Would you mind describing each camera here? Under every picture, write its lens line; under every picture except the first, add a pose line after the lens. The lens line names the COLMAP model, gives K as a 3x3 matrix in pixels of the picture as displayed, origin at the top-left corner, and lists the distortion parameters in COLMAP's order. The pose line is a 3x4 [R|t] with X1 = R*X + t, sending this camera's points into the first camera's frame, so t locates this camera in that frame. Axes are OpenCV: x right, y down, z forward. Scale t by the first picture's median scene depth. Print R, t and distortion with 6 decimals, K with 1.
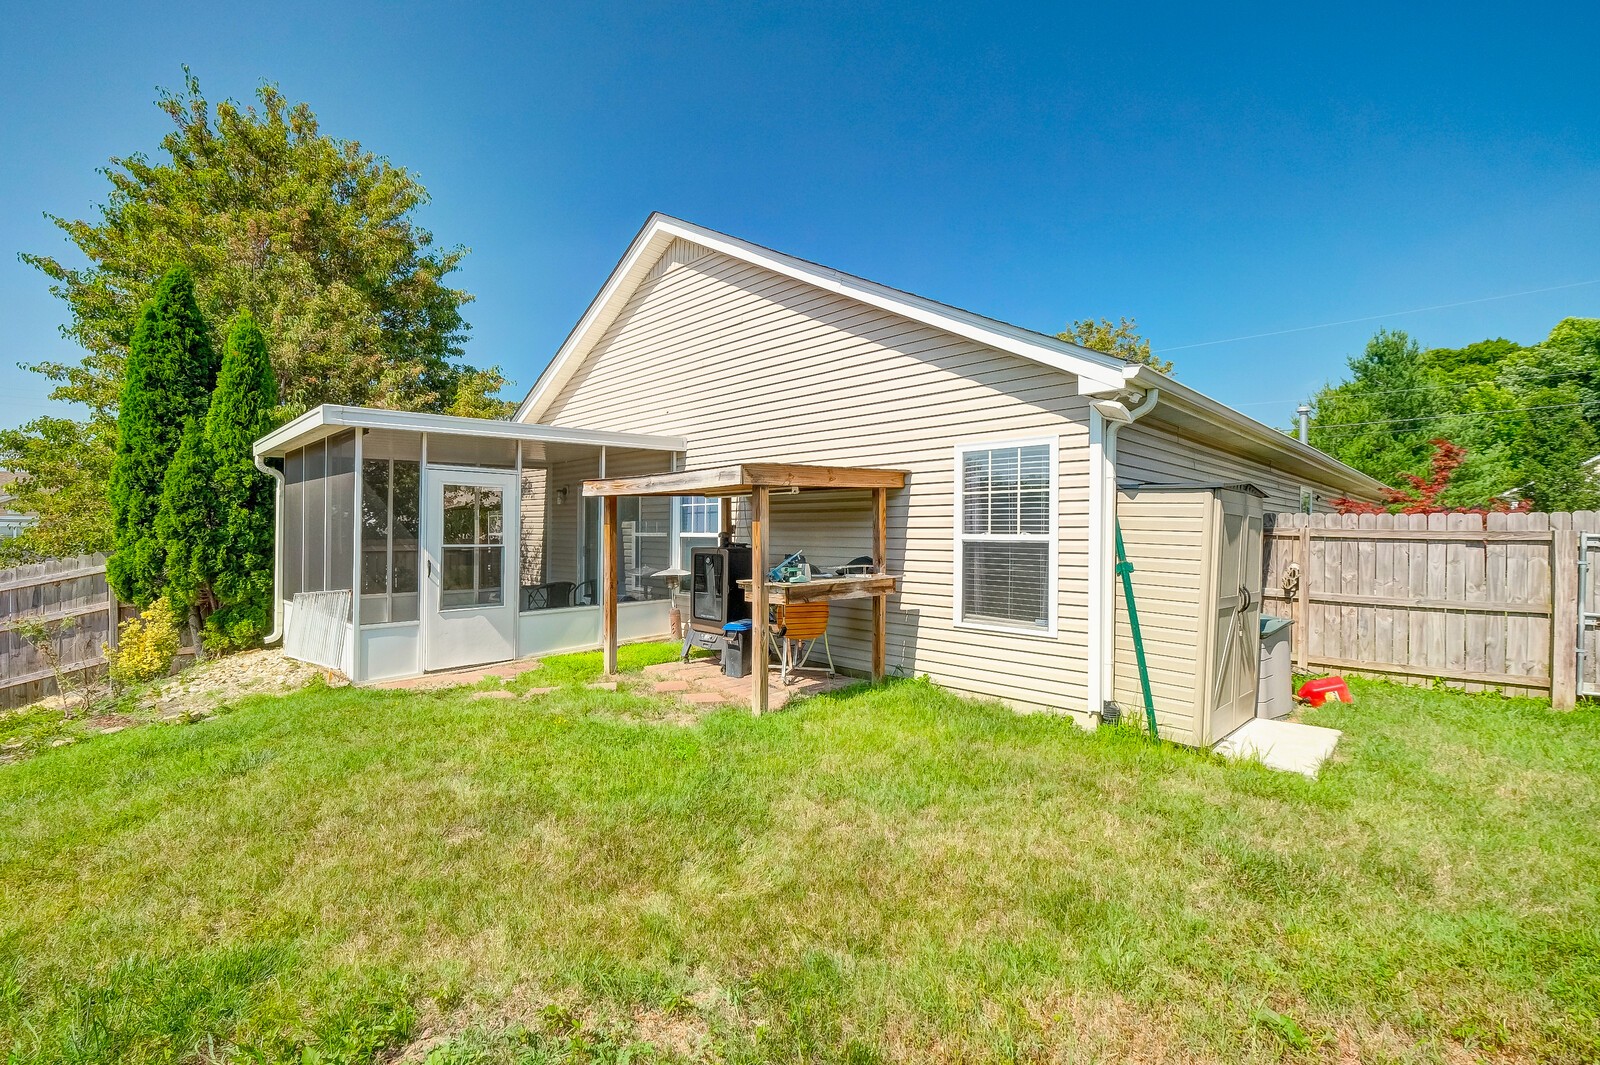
lens RADIAL K [[699.6, 0, 798.6], [0, 699.6, 533.4], [0, 0, 1]] dist [0.003605, 0.000092]
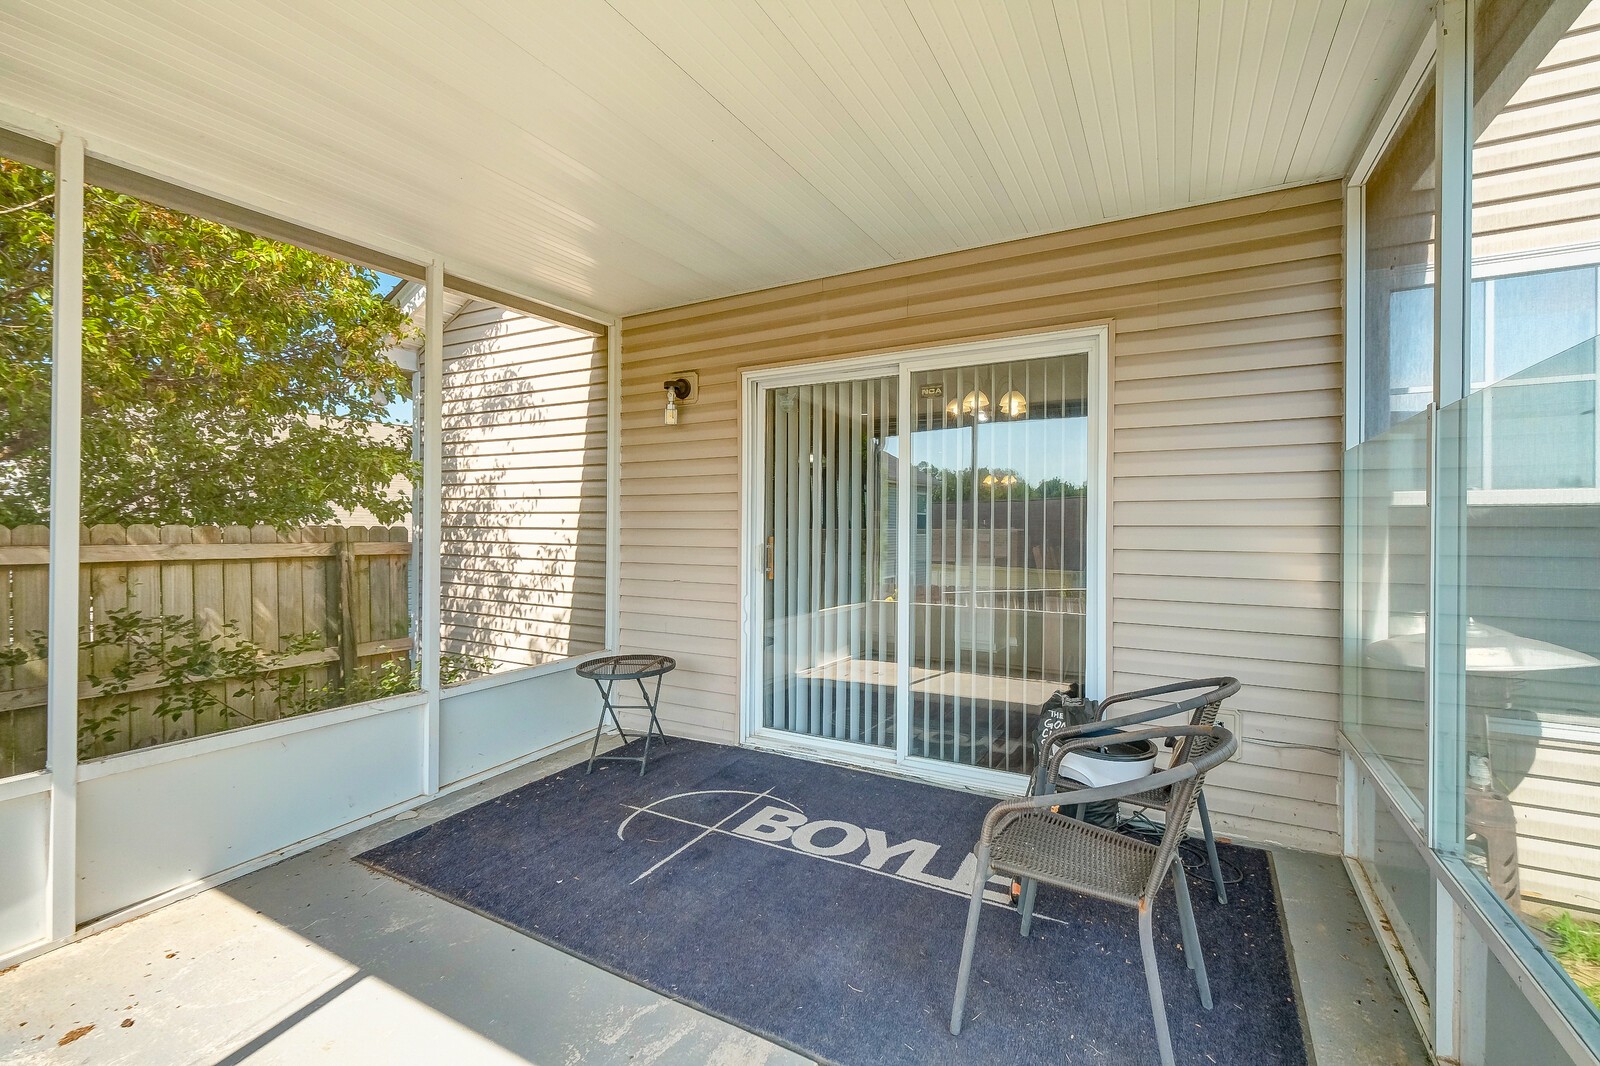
lens RADIAL K [[699.6, 0, 800.4], [0, 699.6, 529.8], [0, 0, 1]] dist [0.003605, 0.000092]
pose [[0.957573, -0.000675, 0.288190, -0.375780], [-0.001663, 0.999968, 0.007869, 0.008261], [-0.288186, -0.008014, 0.957541, 0.634972]]
